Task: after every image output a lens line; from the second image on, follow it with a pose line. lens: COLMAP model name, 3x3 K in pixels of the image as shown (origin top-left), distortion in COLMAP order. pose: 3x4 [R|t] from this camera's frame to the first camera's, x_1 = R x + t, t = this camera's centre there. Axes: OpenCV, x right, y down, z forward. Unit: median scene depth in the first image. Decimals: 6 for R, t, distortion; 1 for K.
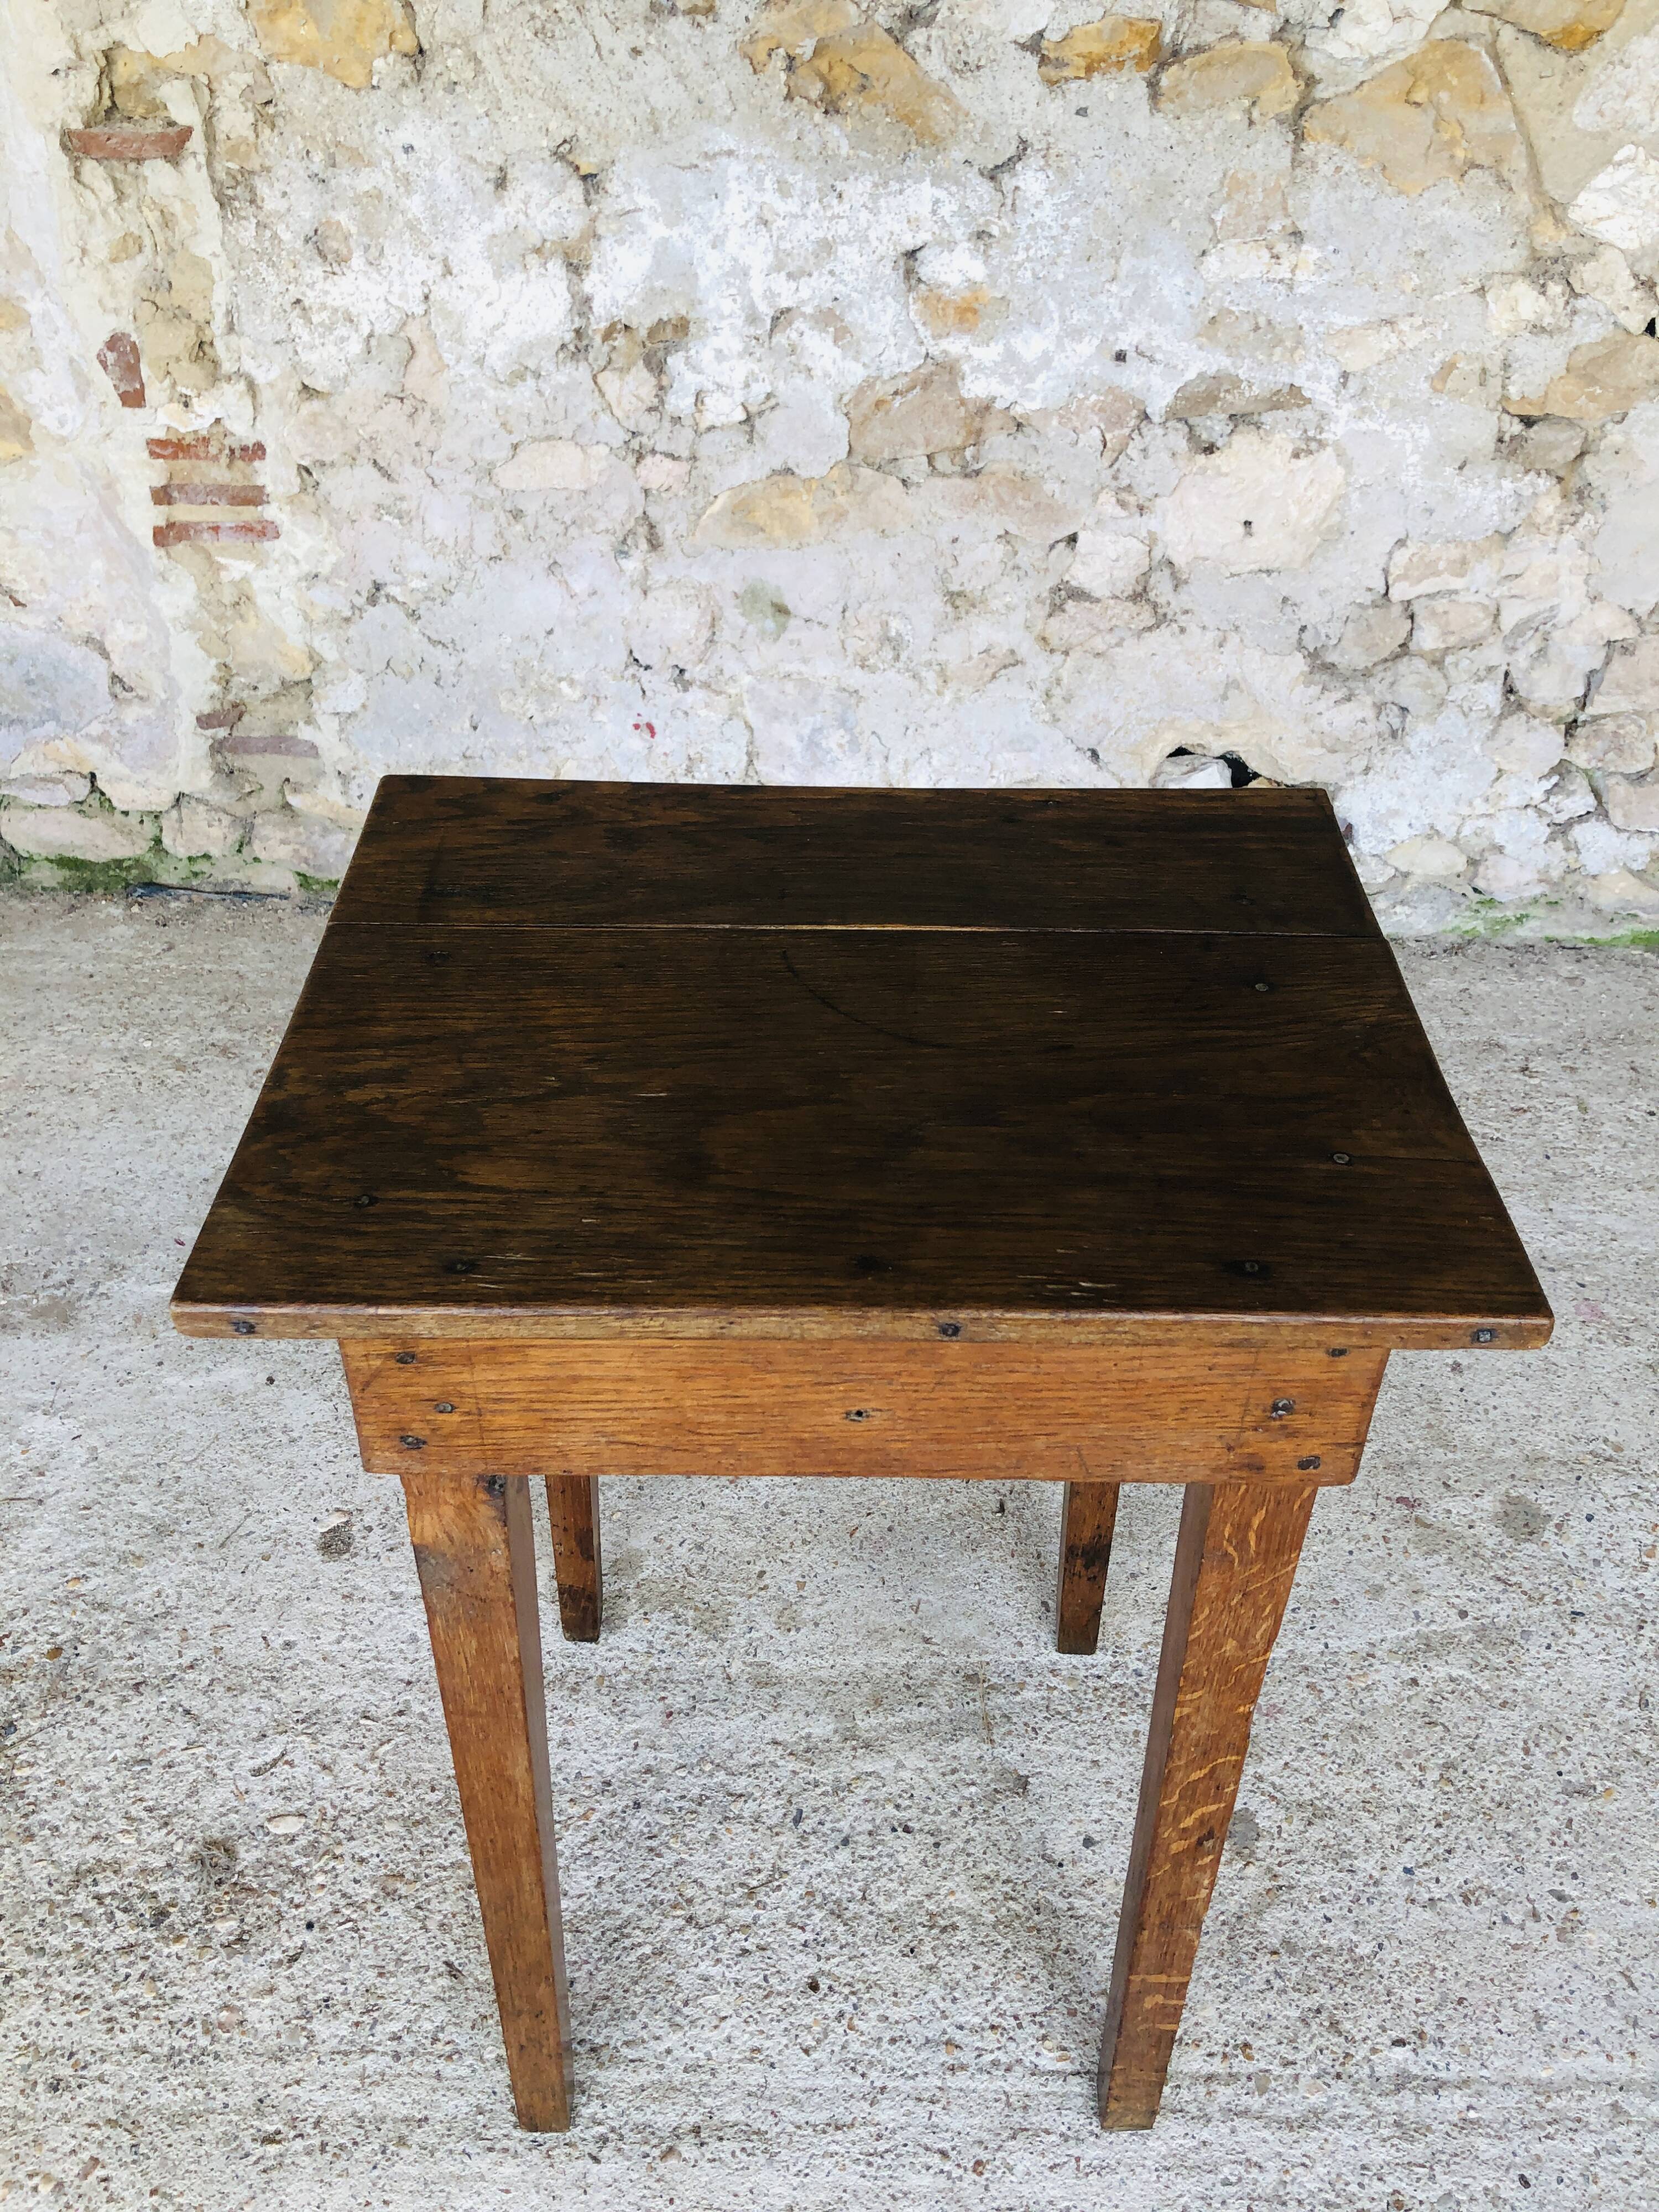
lens RADIAL K [[1831.0, 0, 822.0], [0, 1831.0, 1105.3], [0, 0, 1]] dist [0.023121, -0.016951]
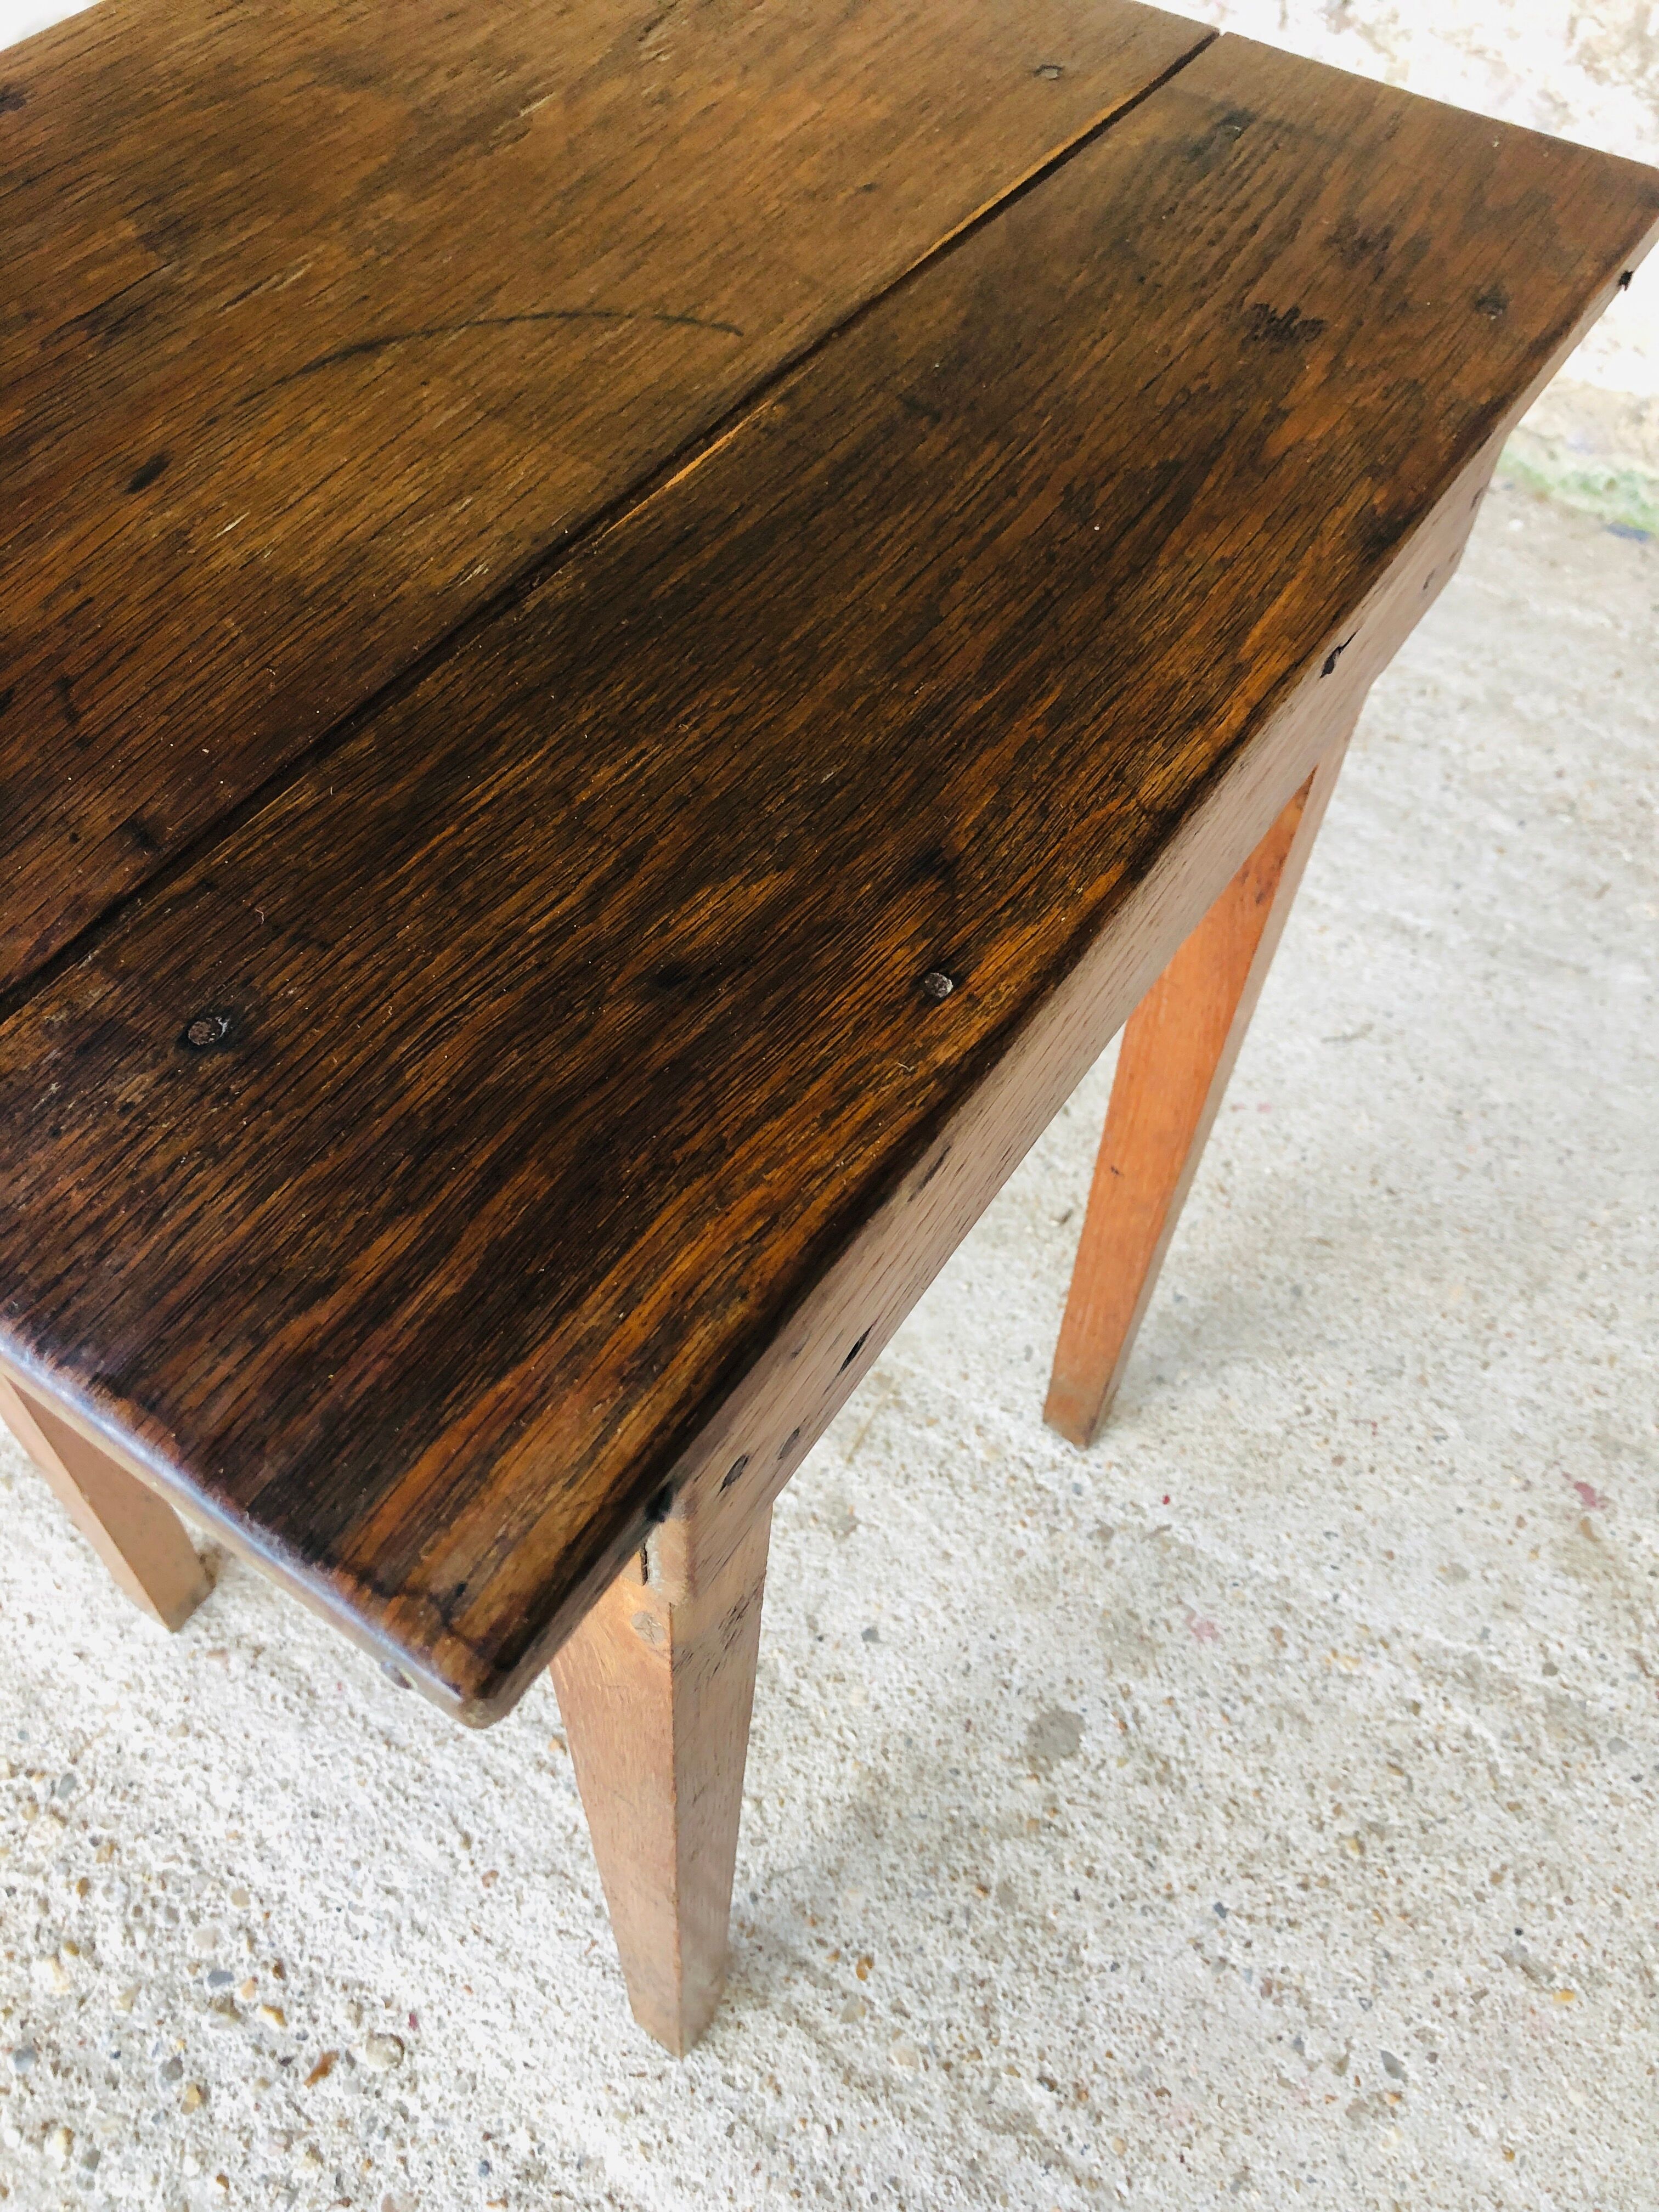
lens RADIAL K [[1831.0, 0, 795.2], [0, 1831.0, 1087.4], [0, 0, 1]] dist [0.023121, -0.016951]
pose [[0.833225, 0.463534, -0.301450, 0.185945], [-0.368037, 0.871803, 0.323278, -0.028826], [0.412655, -0.158419, 0.897006, 0.250414]]
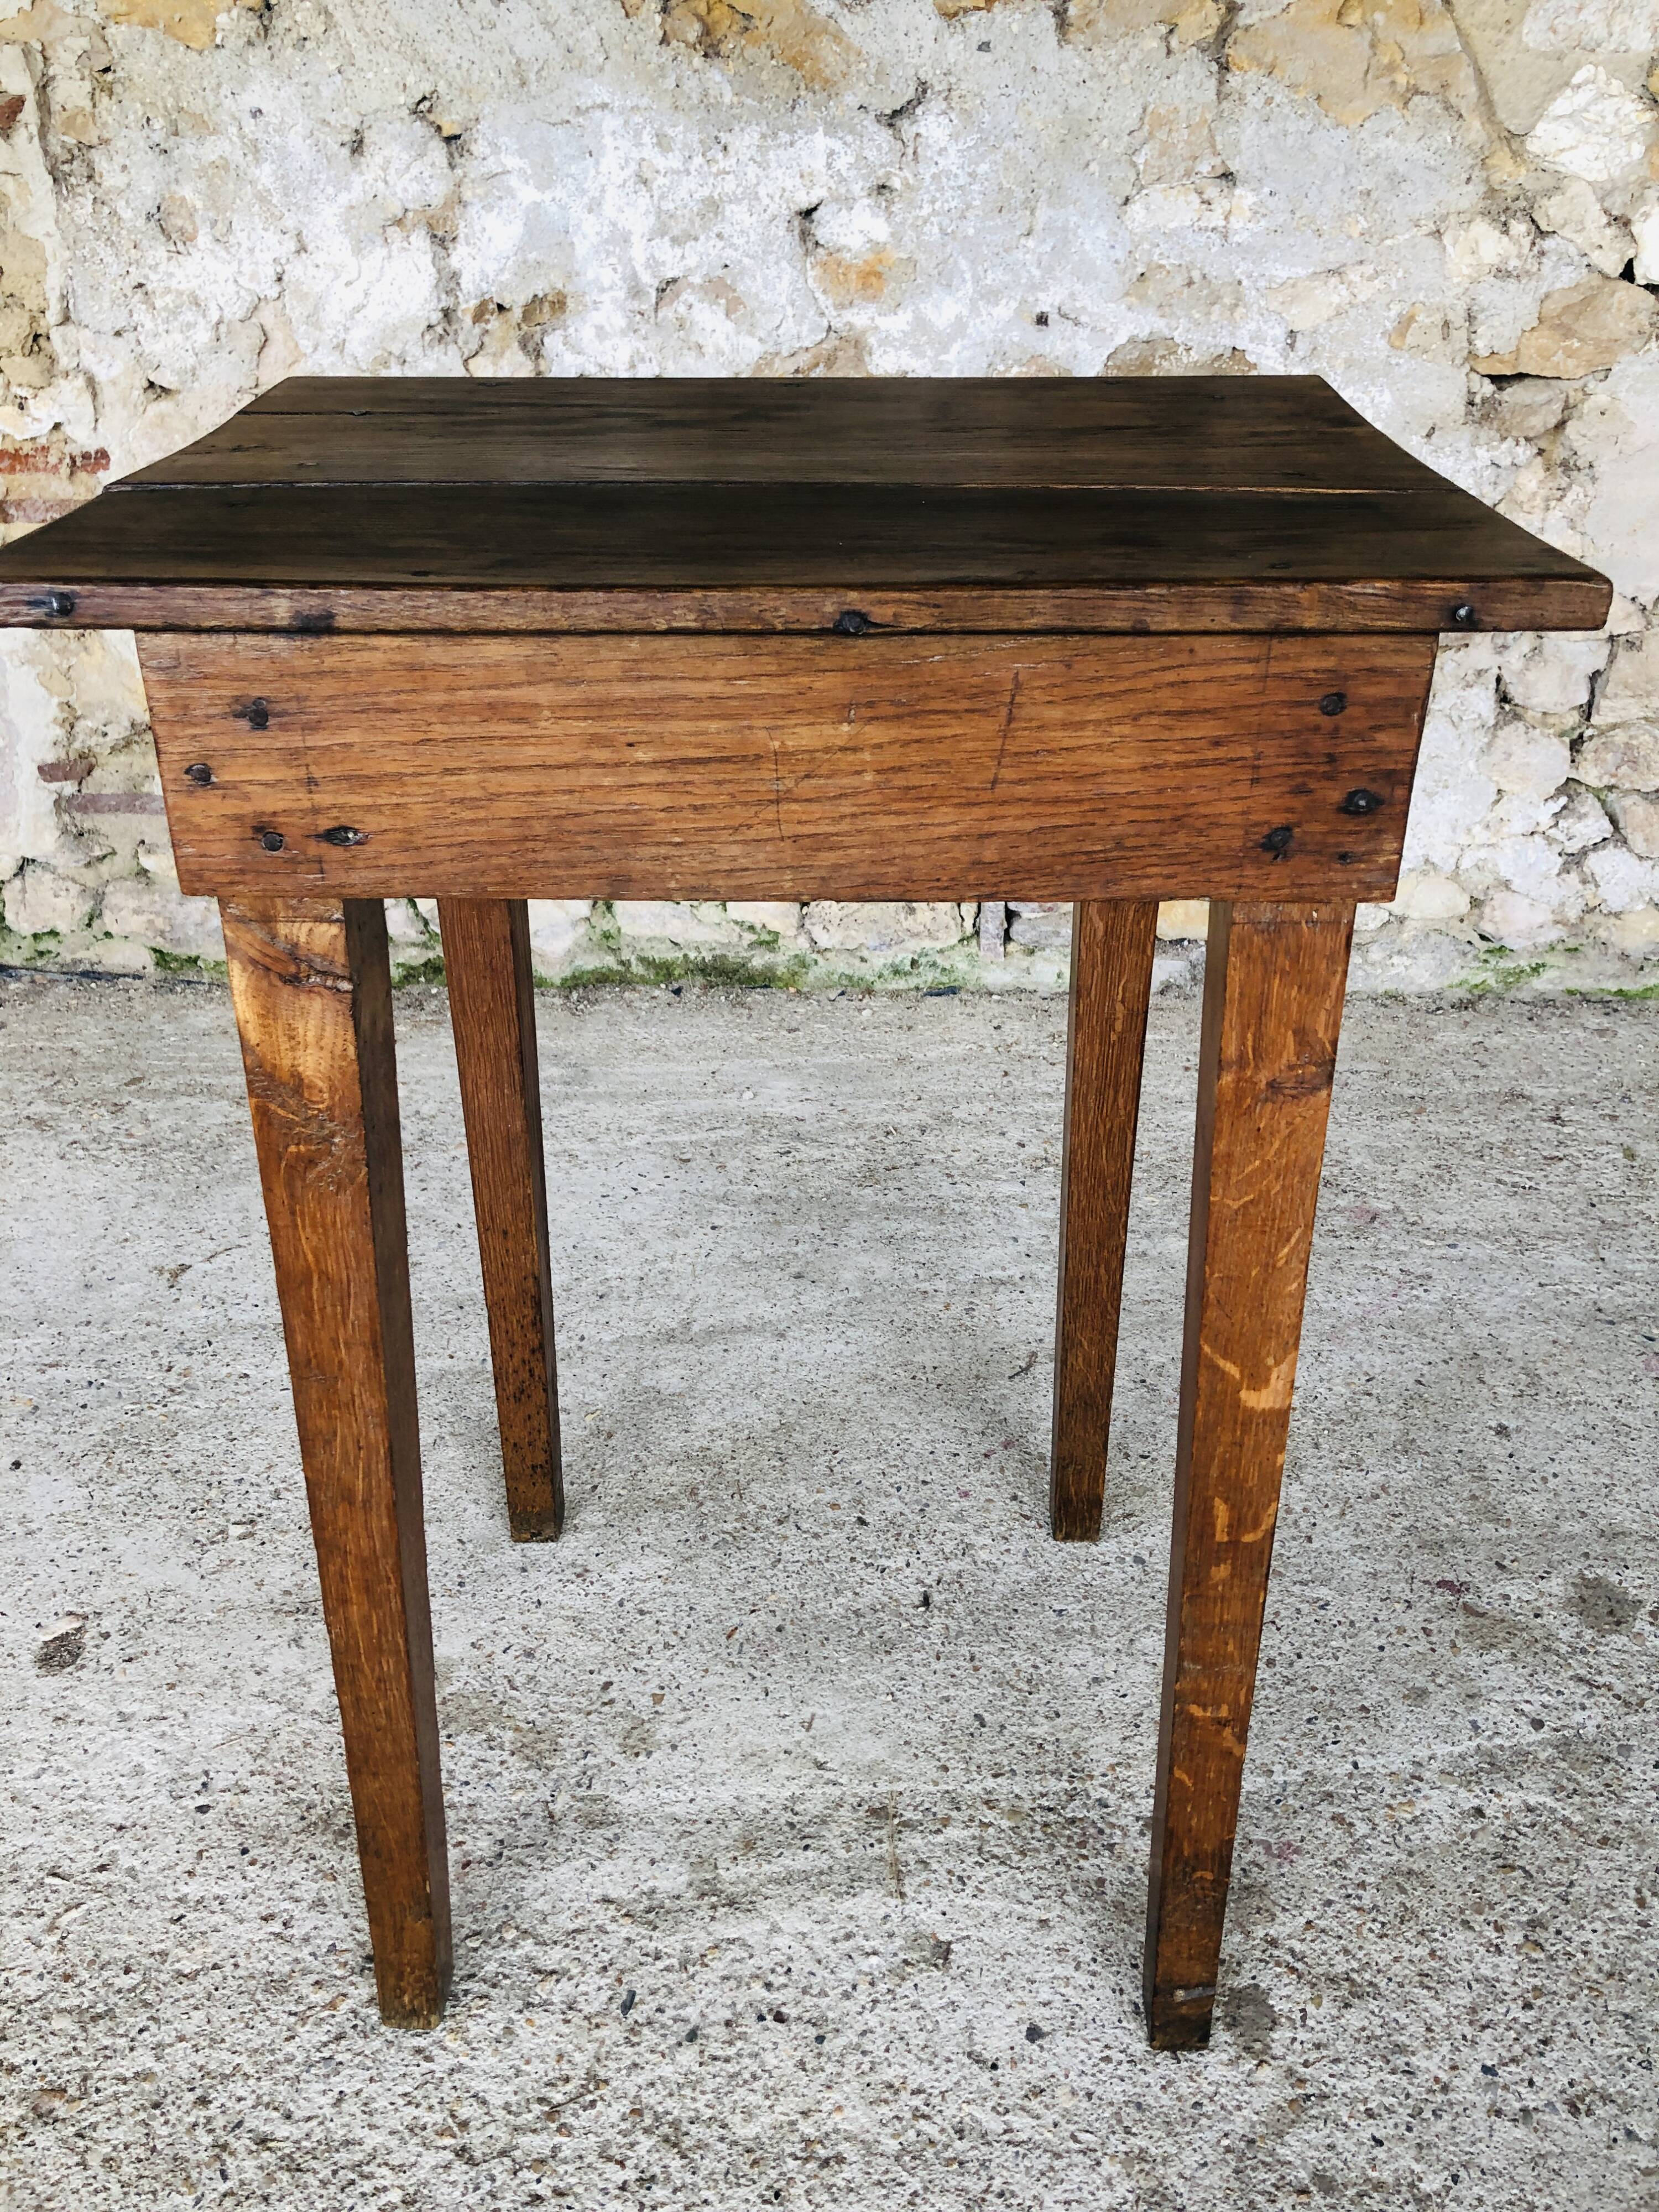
lens RADIAL K [[1831.0, 0, 804.9], [0, 1831.0, 1081.1], [0, 0, 1]] dist [0.023121, -0.016951]
pose [[0.999722, -0.018025, -0.015182, 0.056084], [0.015257, 0.986006, -0.166012, 0.117296], [0.017962, 0.165734, 0.986007, 0.178235]]
